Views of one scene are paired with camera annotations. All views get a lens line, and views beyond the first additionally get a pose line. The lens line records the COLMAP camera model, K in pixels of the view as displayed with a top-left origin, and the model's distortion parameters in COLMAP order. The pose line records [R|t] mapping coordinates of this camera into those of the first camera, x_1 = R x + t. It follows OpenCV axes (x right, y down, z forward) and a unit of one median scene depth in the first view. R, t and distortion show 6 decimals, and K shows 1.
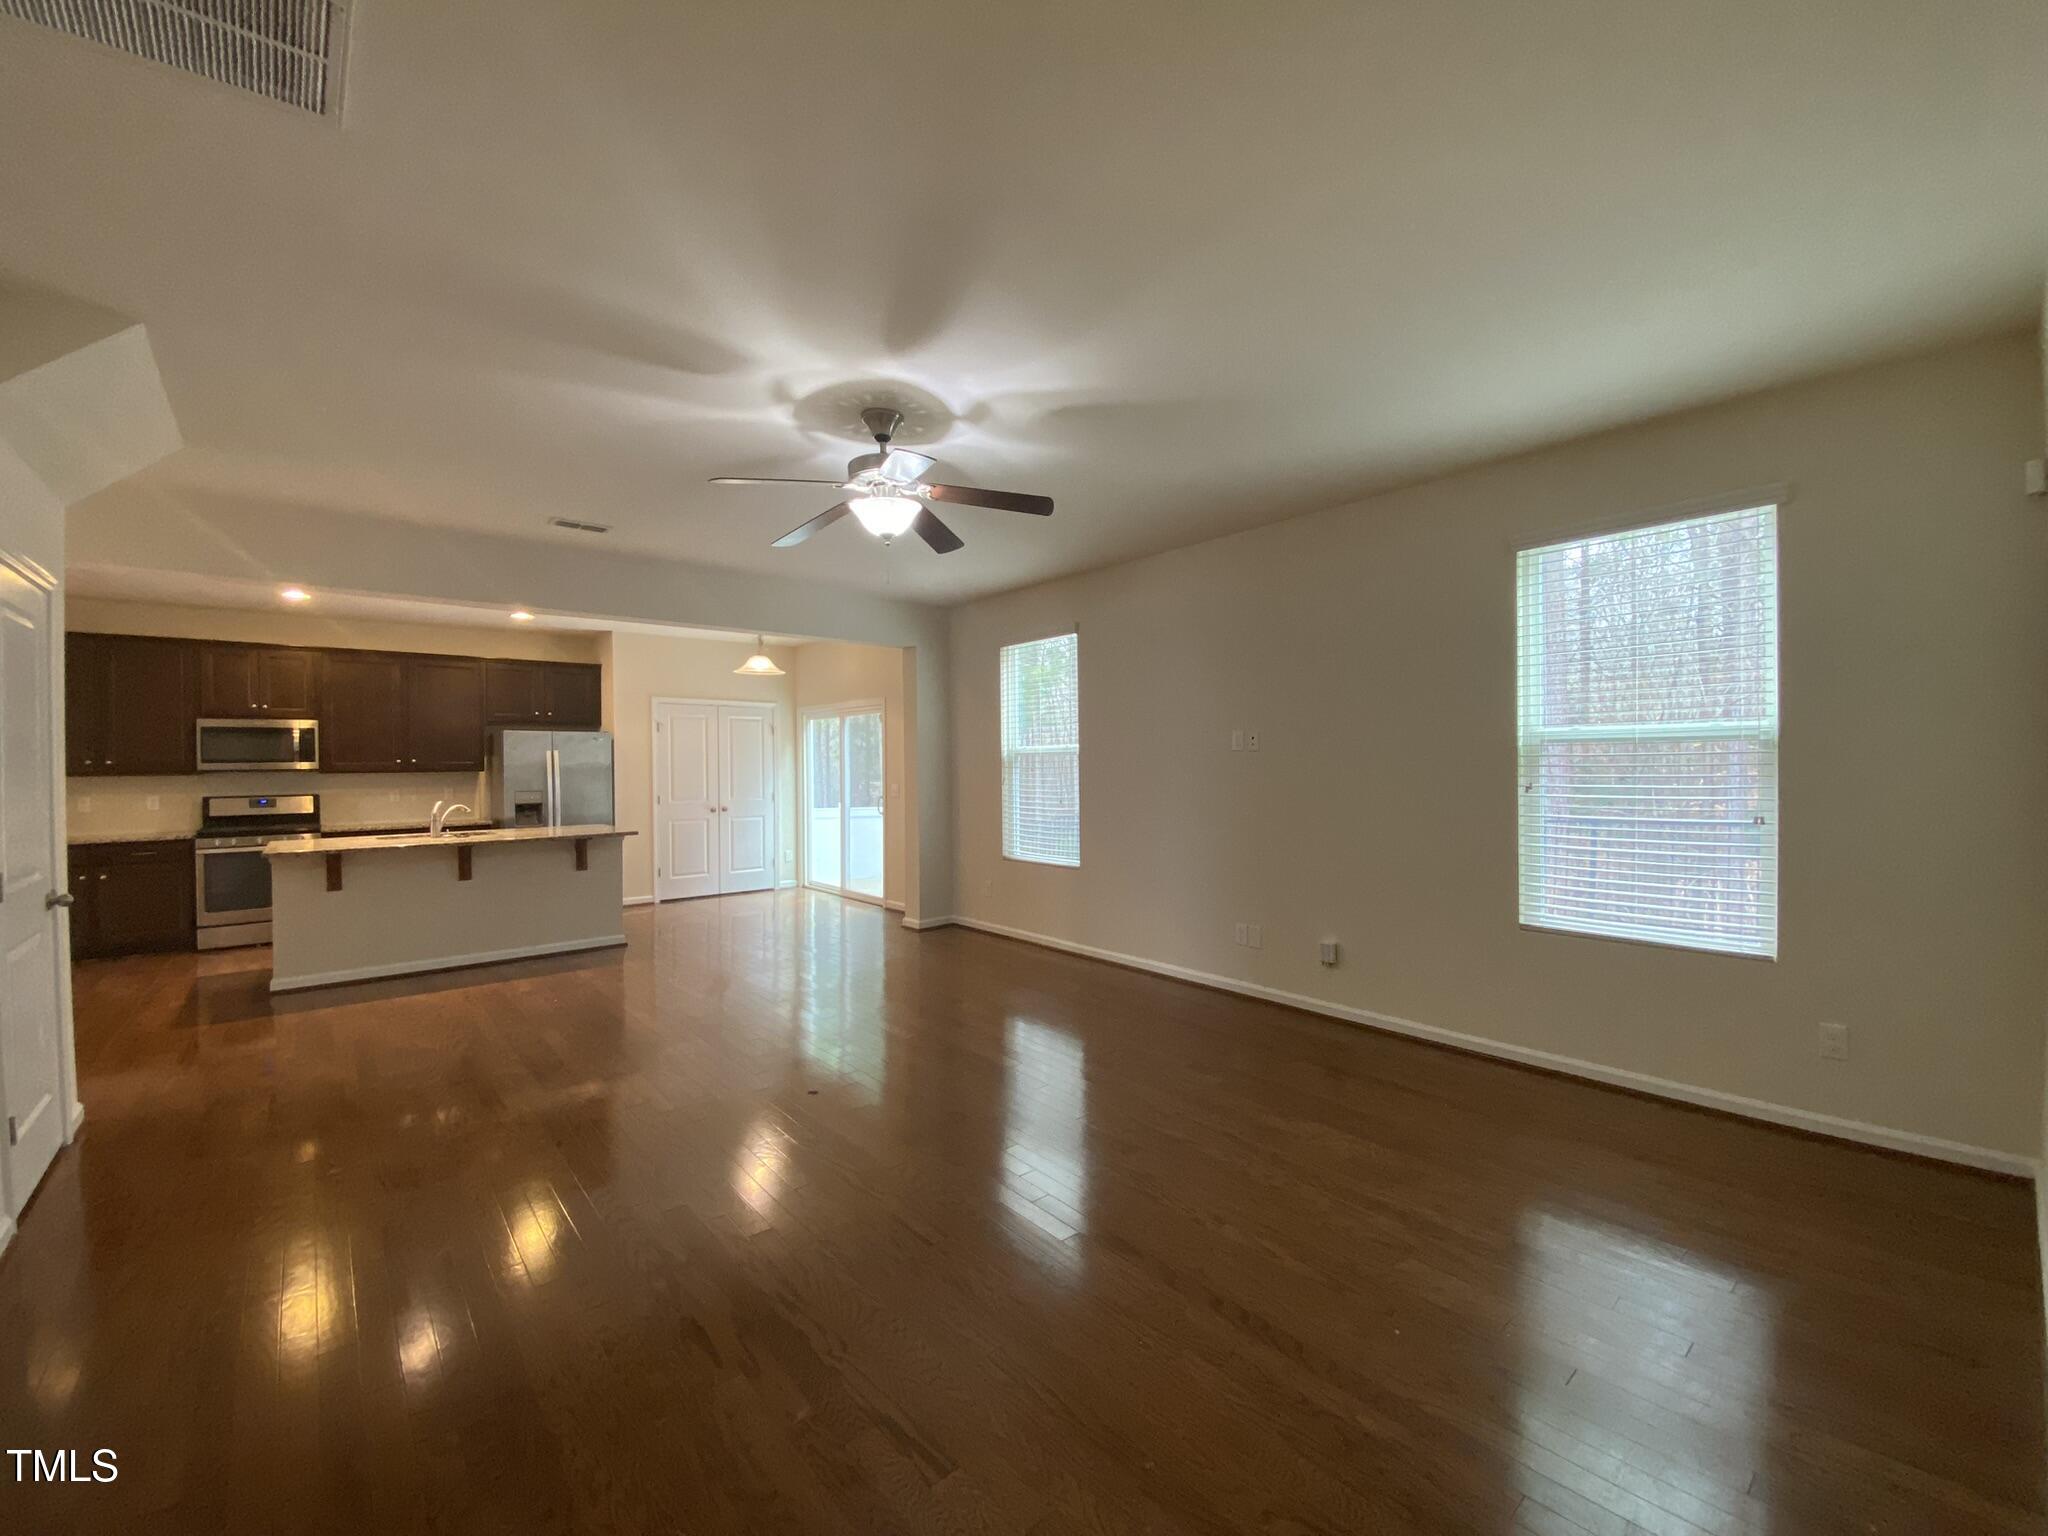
lens RADIAL K [[819.4, 0, 1042.4], [0, 819.4, 770.5], [0, 0, 1]] dist [-0.021484, -0.001026]
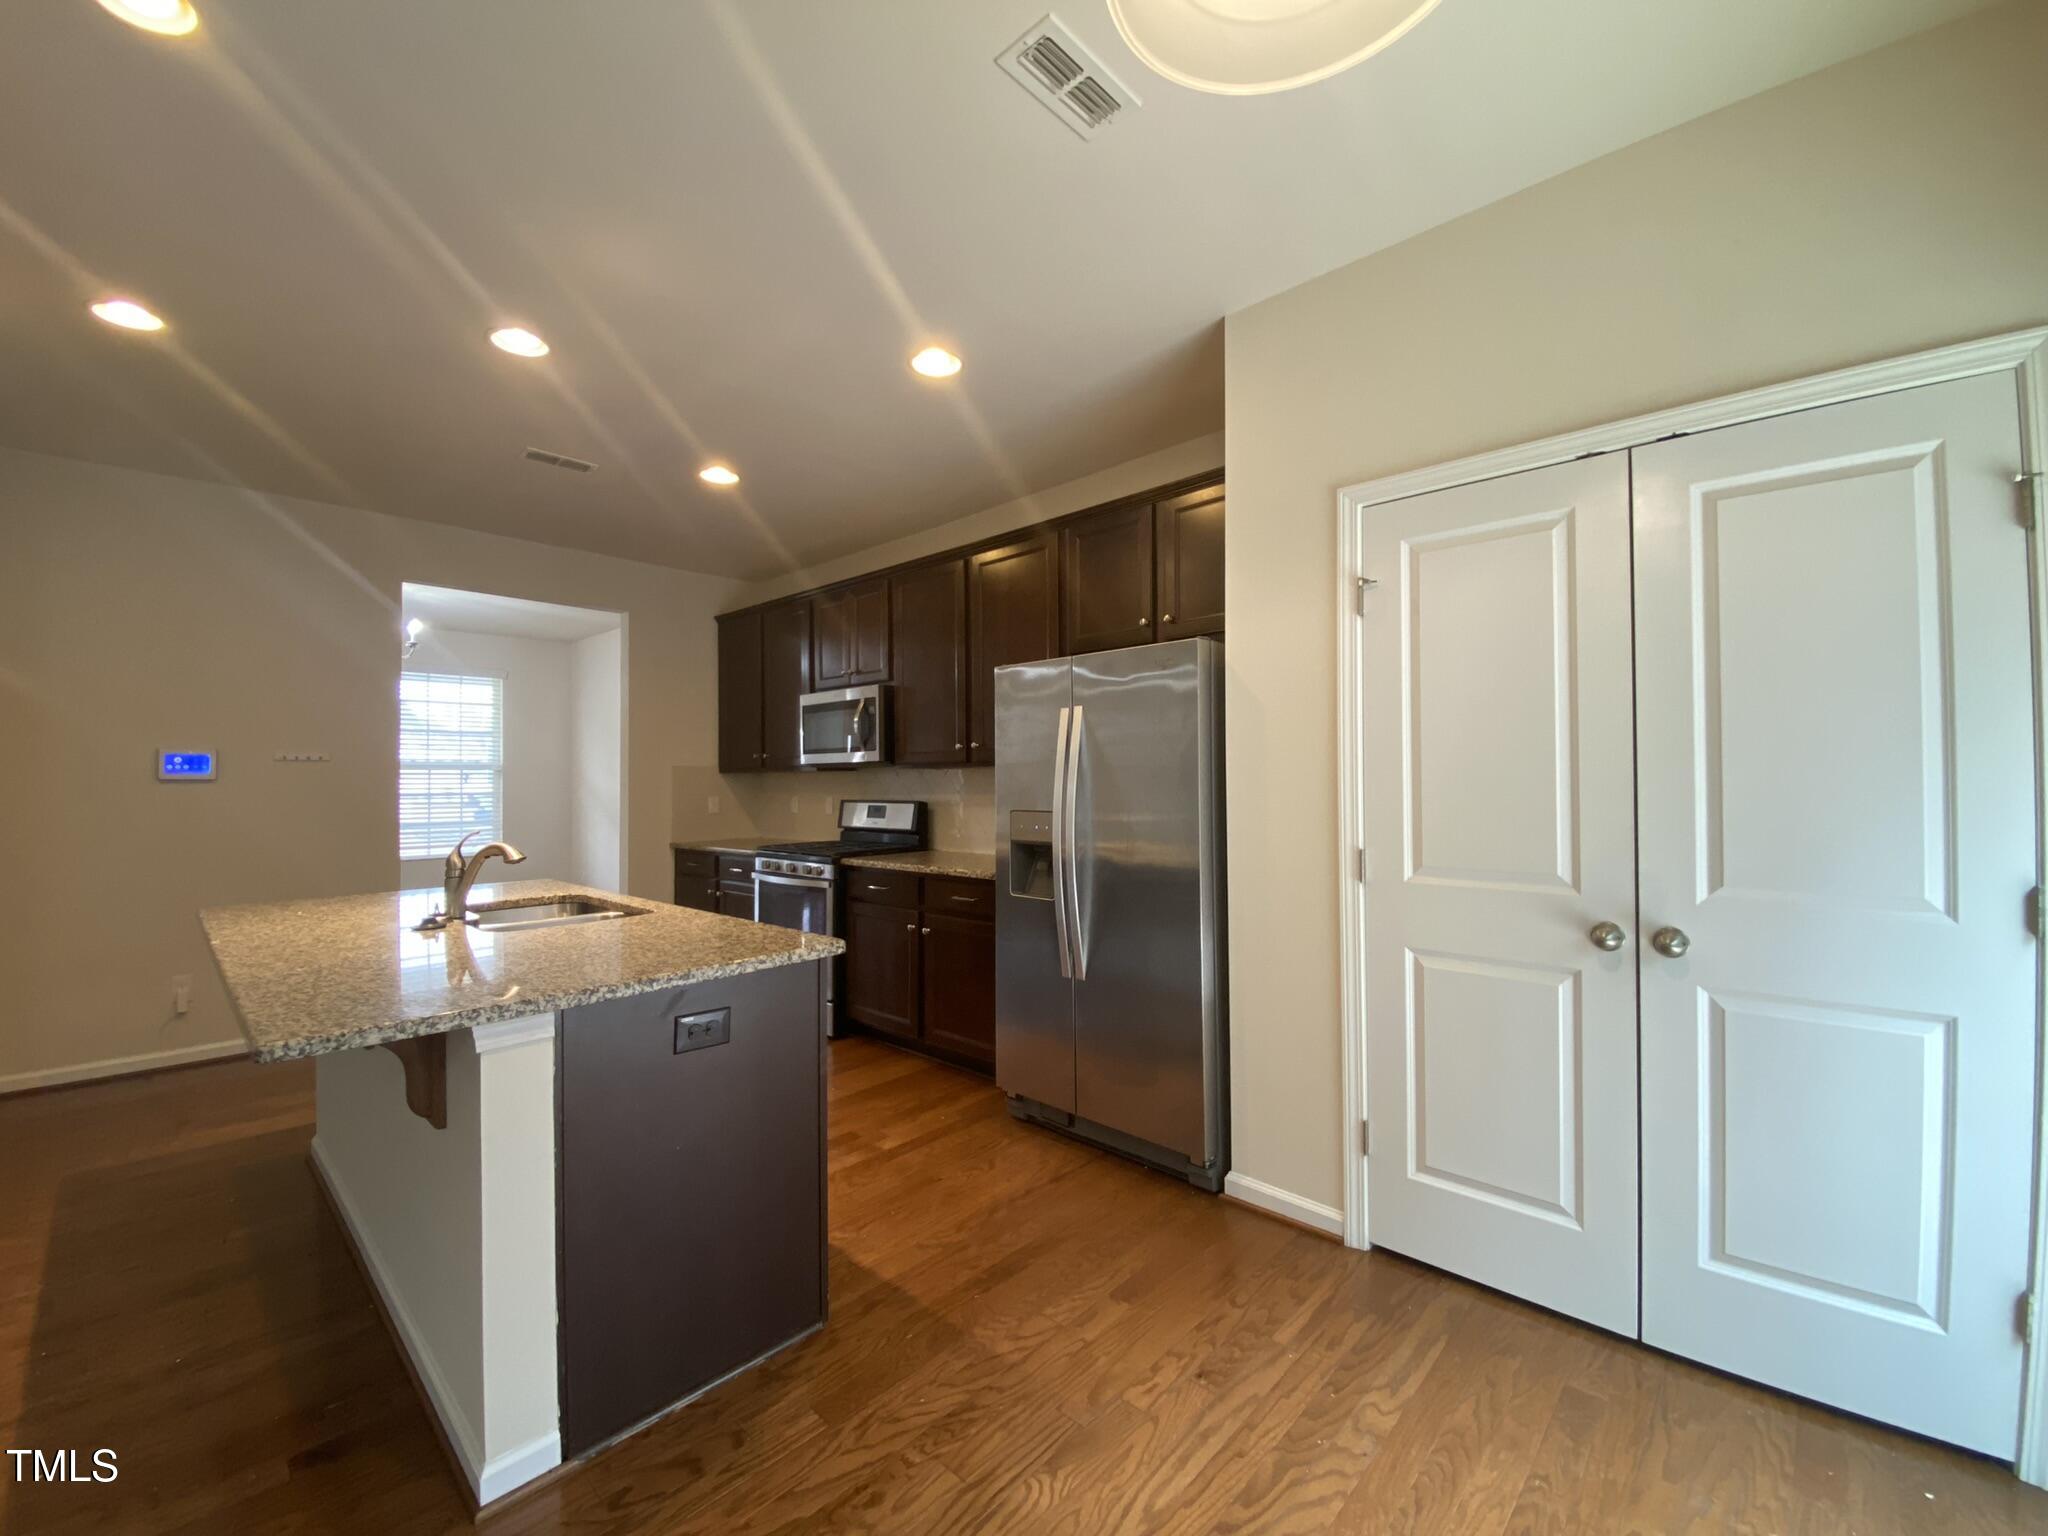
lens RADIAL K [[828.4, 0, 1020.7], [0, 828.4, 768.8], [0, 0, 1]] dist [-0.007266, -0.006654]
pose [[0.088381, -0.001390, -0.996086, -0.249173], [0.000309, 0.999999, -0.001368, 0.004714], [0.996087, -0.000187, 0.088381, 1.033599]]
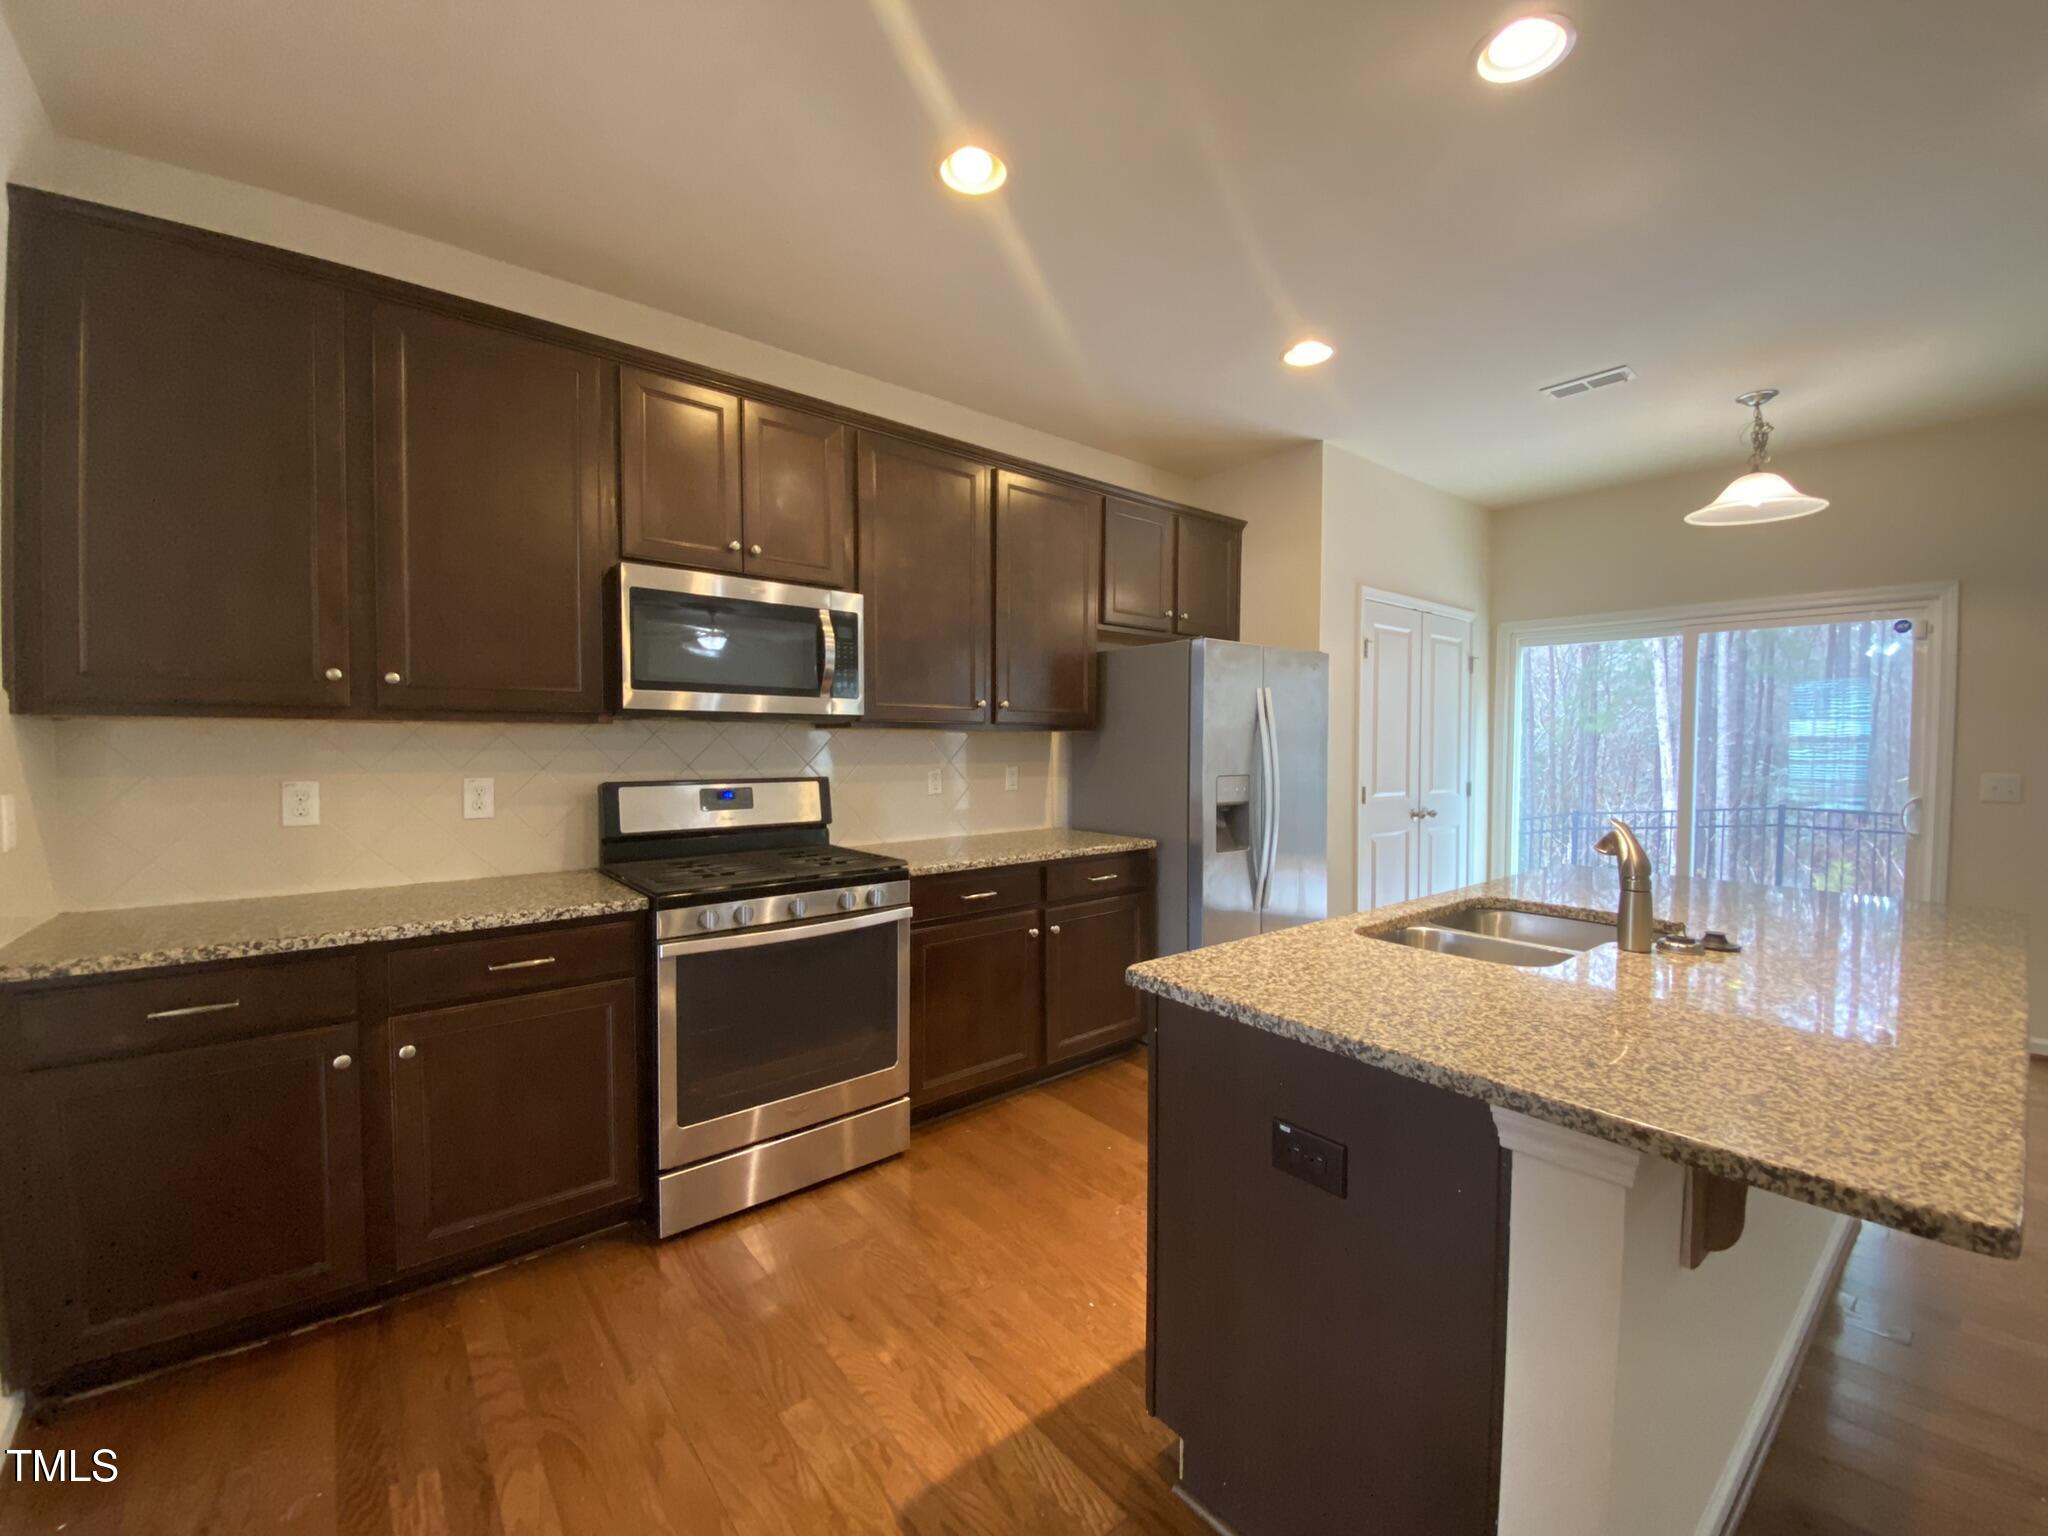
lens RADIAL K [[828.4, 0, 1024.4], [0, 828.4, 762.9], [0, 0, 1]] dist [-0.007266, -0.006654]
pose [[0.998874, 0.015831, -0.044730, -0.785339], [-0.015122, 0.999755, 0.016147, 0.013690], [0.044974, -0.015452, 0.998869, 0.582326]]
